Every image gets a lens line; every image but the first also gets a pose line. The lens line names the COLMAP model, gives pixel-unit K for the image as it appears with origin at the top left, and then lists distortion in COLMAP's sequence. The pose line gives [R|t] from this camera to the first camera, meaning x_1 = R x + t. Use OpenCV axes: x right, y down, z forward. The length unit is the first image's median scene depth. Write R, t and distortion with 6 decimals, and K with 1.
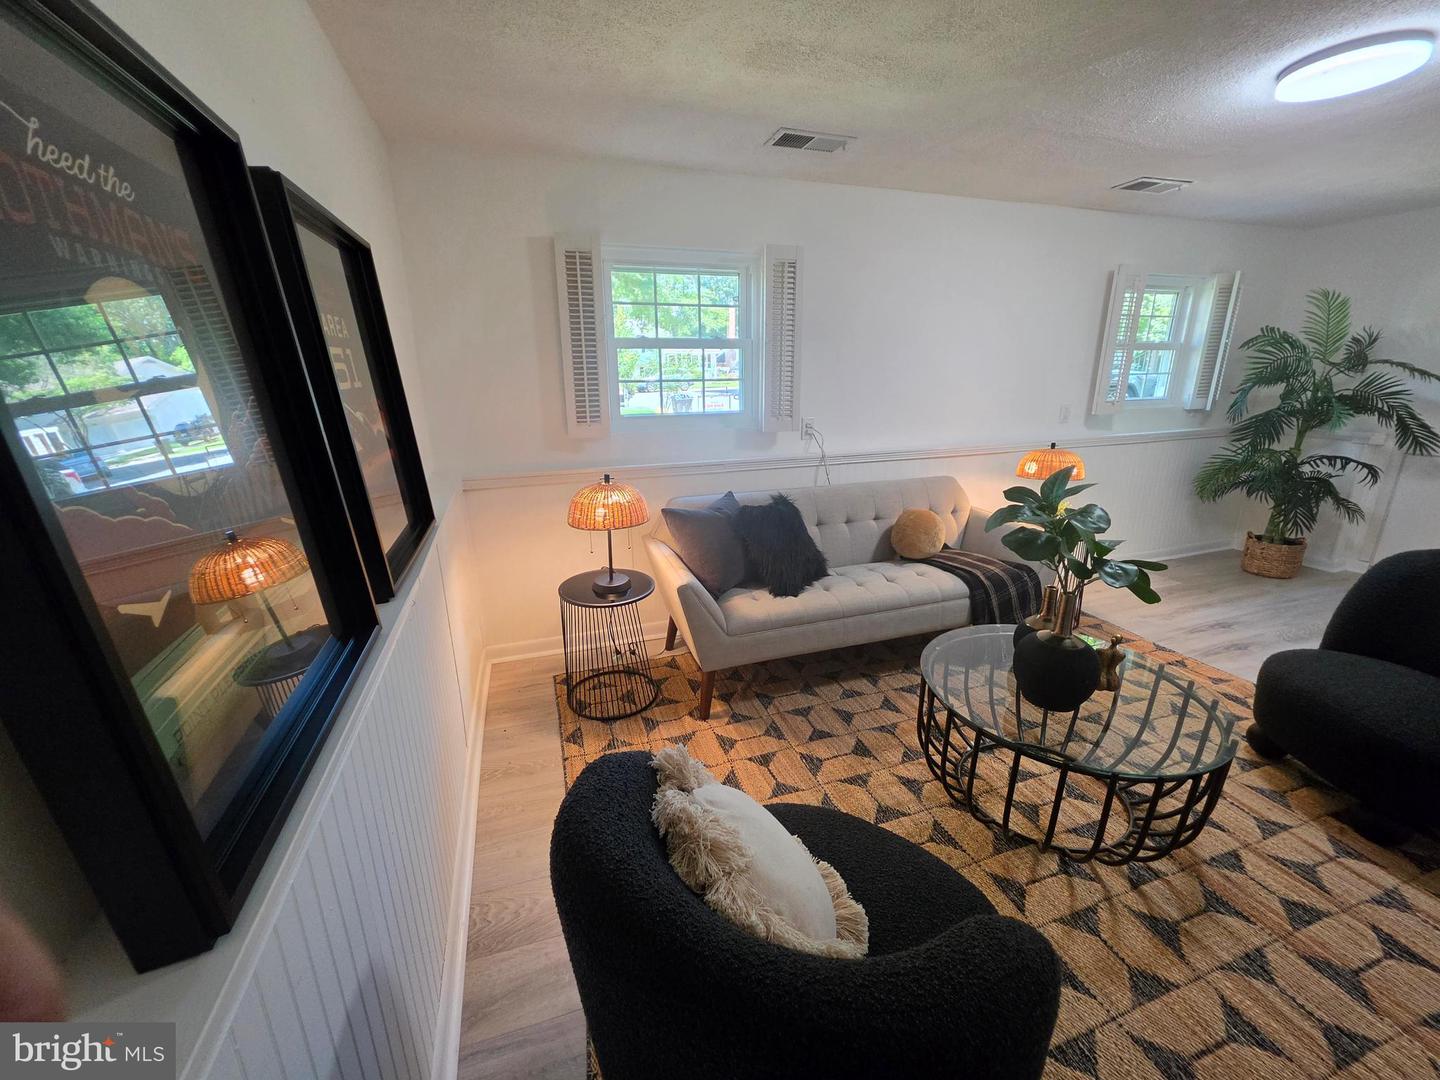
lens RADIAL K [[576.2, 0, 722.6], [0, 576.2, 541.3], [0, 0, 1]] dist [-0.006103, 0.002053]
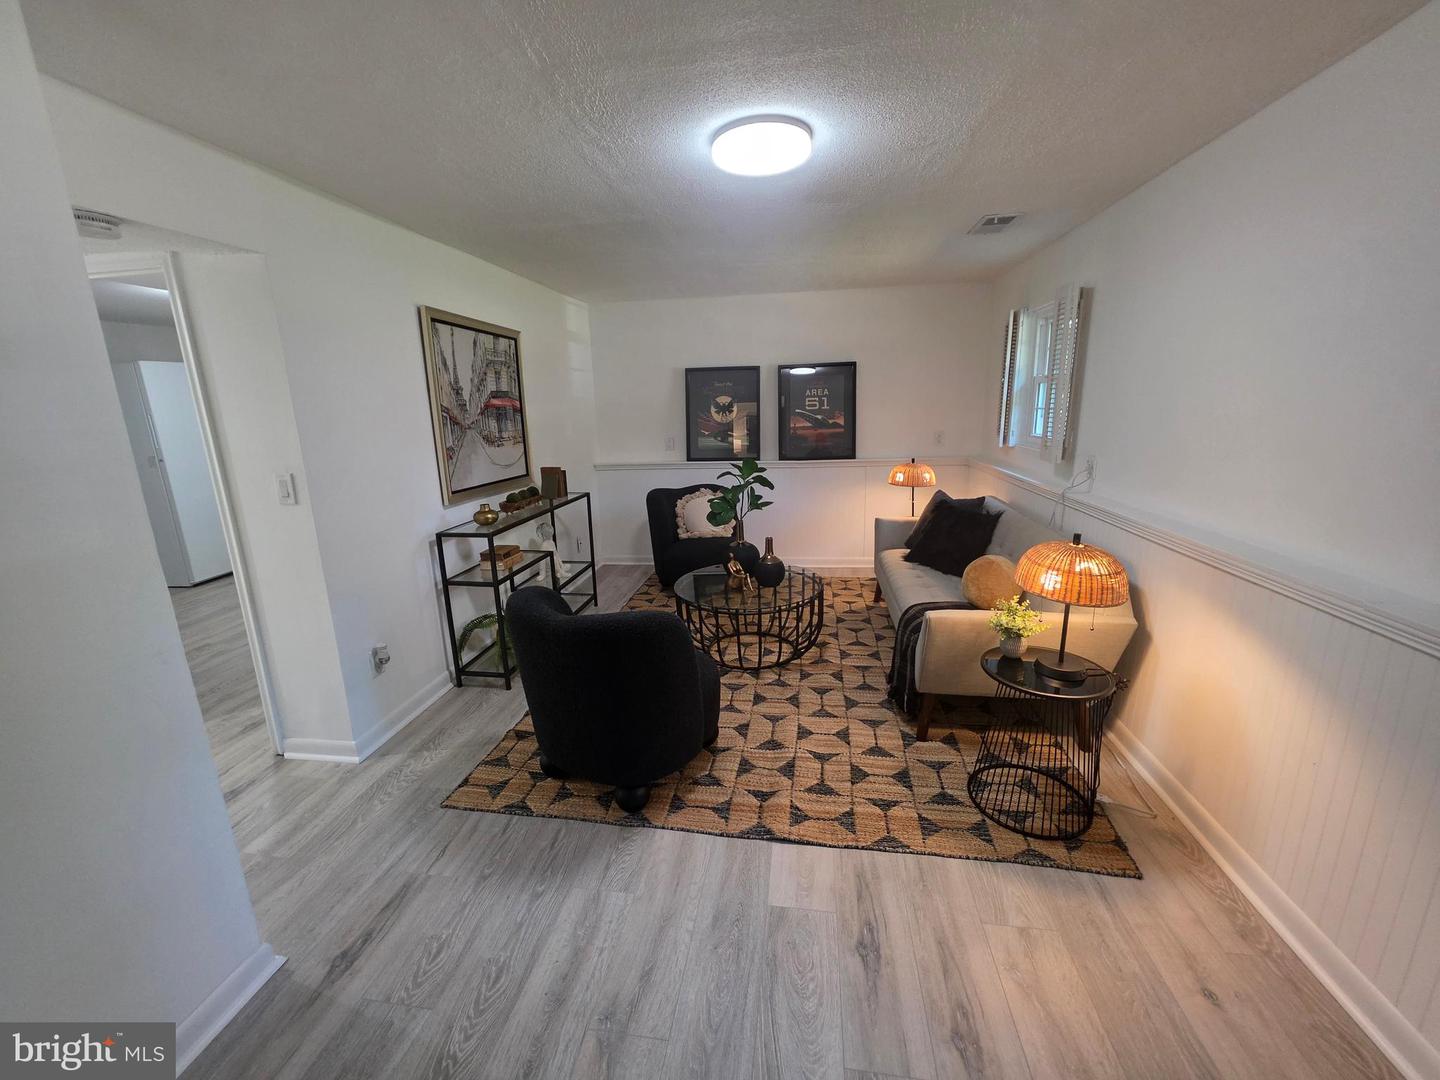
lens RADIAL K [[576.2, 0, 720.3], [0, 576.2, 539.5], [0, 0, 1]] dist [-0.006103, 0.002053]
pose [[-0.473979, 0.215137, -0.853850, 1.609670], [-0.223558, 0.908518, 0.353010, -0.372510], [0.851684, 0.358205, -0.382523, 1.162570]]
